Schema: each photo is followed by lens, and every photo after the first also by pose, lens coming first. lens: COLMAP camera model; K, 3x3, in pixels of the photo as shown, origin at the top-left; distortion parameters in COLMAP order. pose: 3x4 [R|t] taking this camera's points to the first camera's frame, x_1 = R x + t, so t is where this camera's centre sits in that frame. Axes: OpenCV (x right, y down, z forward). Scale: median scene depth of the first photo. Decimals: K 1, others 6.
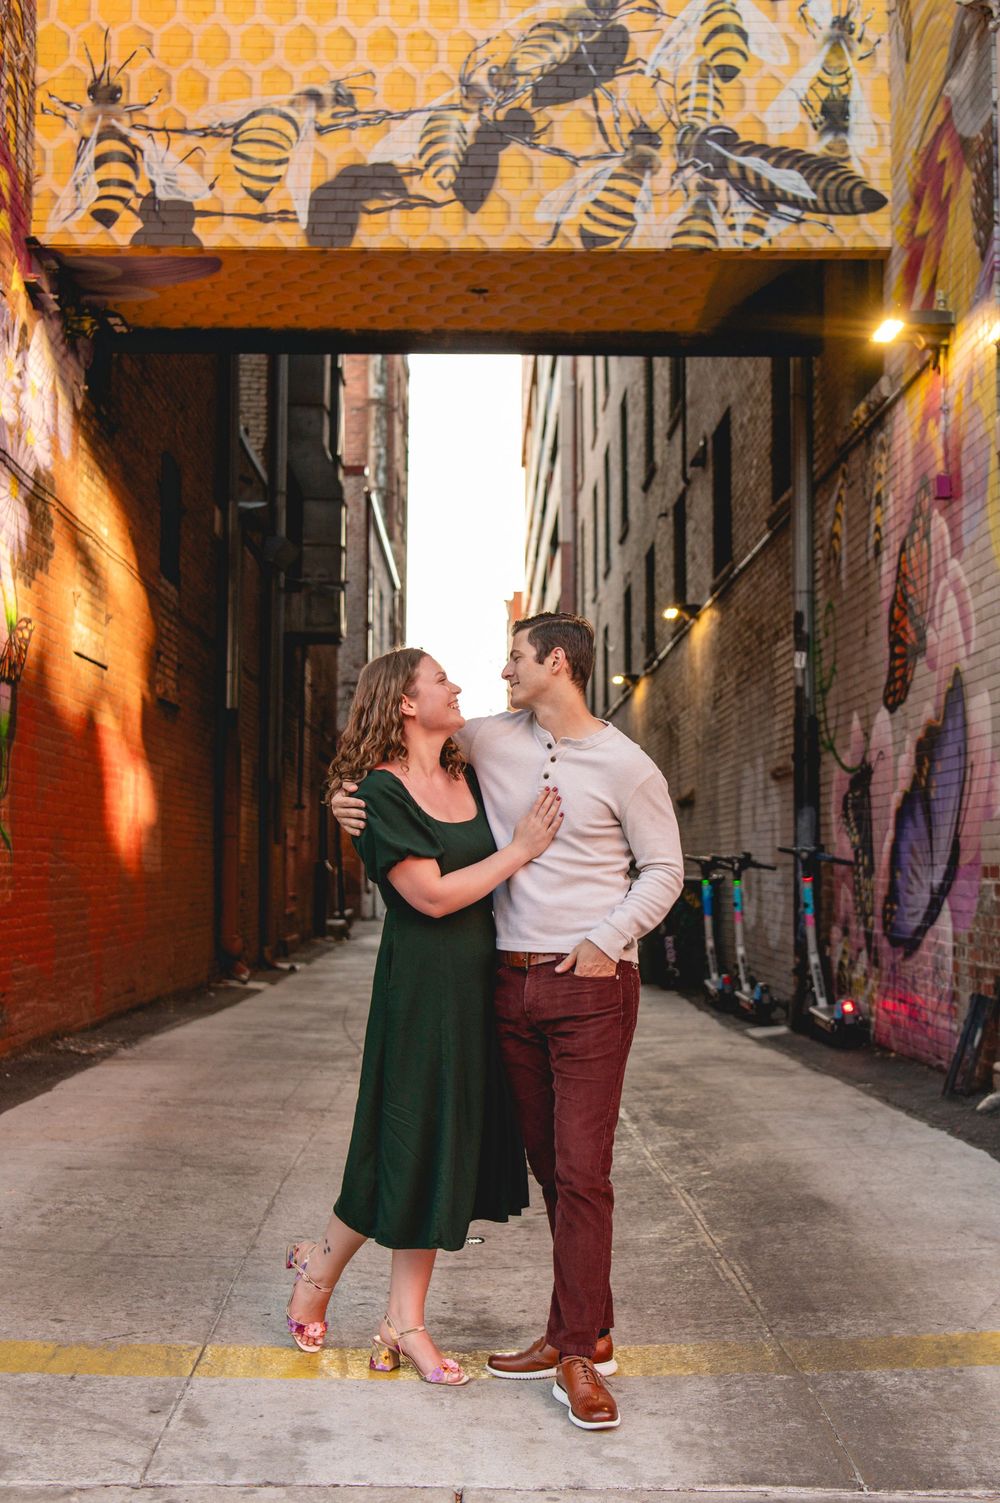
lens RADIAL K [[2100.8, 0, 500.0], [0, 2100.8, 751.5], [0, 0, 1]] dist [0.008150, 0.030501]
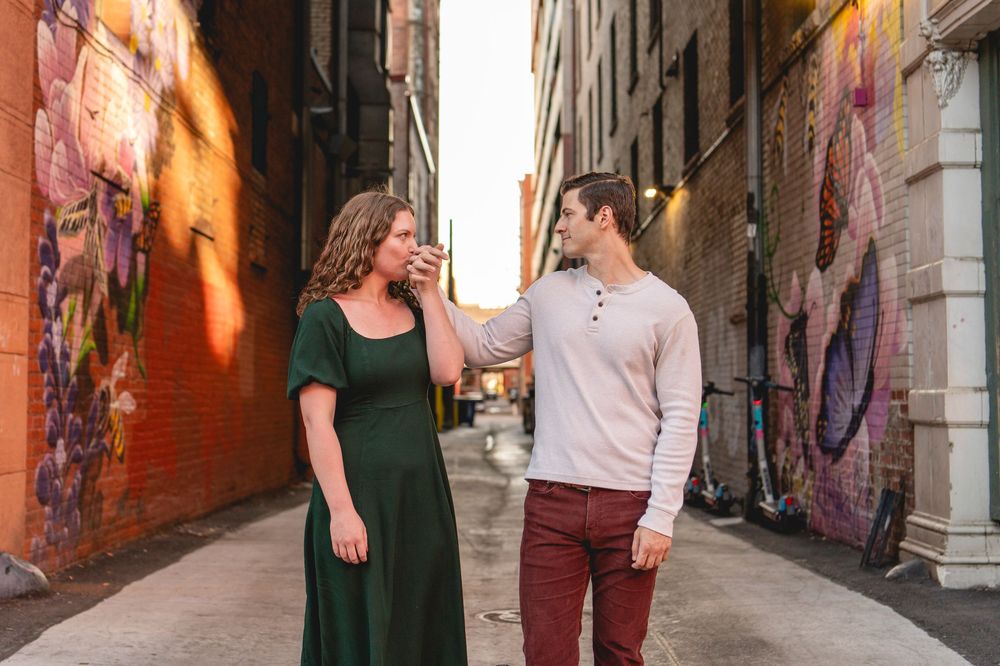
lens RADIAL K [[1397.8, 0, 499.7], [0, 1397.8, 301.9], [0, 0, 1]] dist [0.008150, 0.030501]
pose [[0.999795, -0.003304, -0.019996, 0.006642], [0.003254, 0.999991, -0.002540, 0.001451], [0.020005, 0.002474, 0.999797, 0.146211]]
